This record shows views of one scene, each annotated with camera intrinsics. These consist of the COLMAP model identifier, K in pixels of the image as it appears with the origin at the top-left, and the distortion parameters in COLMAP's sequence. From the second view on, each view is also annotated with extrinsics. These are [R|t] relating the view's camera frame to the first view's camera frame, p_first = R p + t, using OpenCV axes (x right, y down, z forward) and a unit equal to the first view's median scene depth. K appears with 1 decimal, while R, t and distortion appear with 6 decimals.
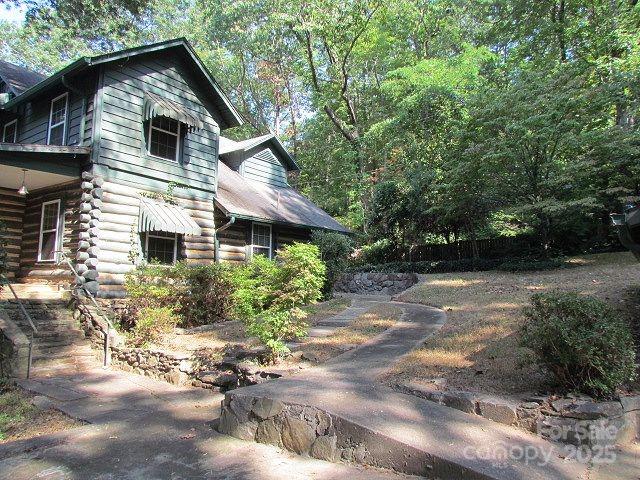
lens RADIAL K [[465.8, 0, 320.0], [0, 465.8, 240.0], [0, 0, 1]] dist [-0.001933, -0.000353]
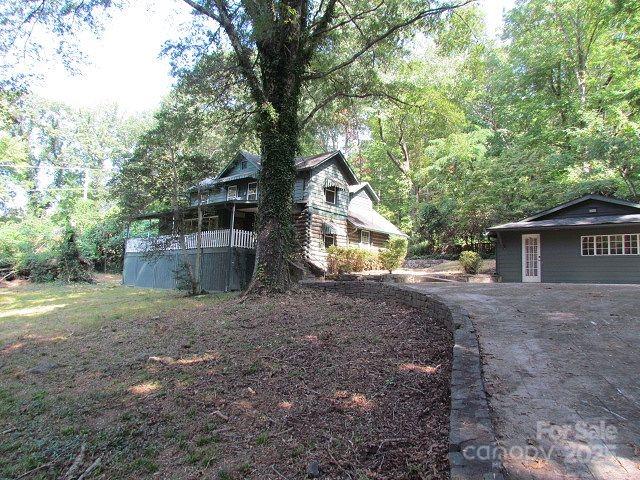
lens RADIAL K [[465.8, 0, 320.0], [0, 465.8, 240.0], [0, 0, 1]] dist [-0.001933, -0.000353]
pose [[0.995984, 0.022336, -0.086698, -0.097139], [-0.022803, 0.999730, -0.004401, 0.012134], [0.086576, 0.006360, 0.996225, -0.708280]]
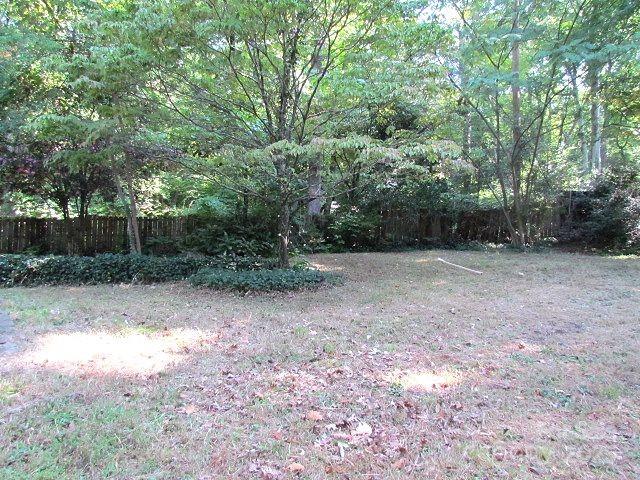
lens RADIAL K [[465.8, 0, 320.0], [0, 465.8, 240.0], [0, 0, 1]] dist [-0.001933, -0.000353]
pose [[0.684381, 0.055503, 0.727009, 0.122192], [-0.081747, 0.996653, 0.000865, 0.009139], [-0.724528, -0.060023, 0.686627, 0.570517]]
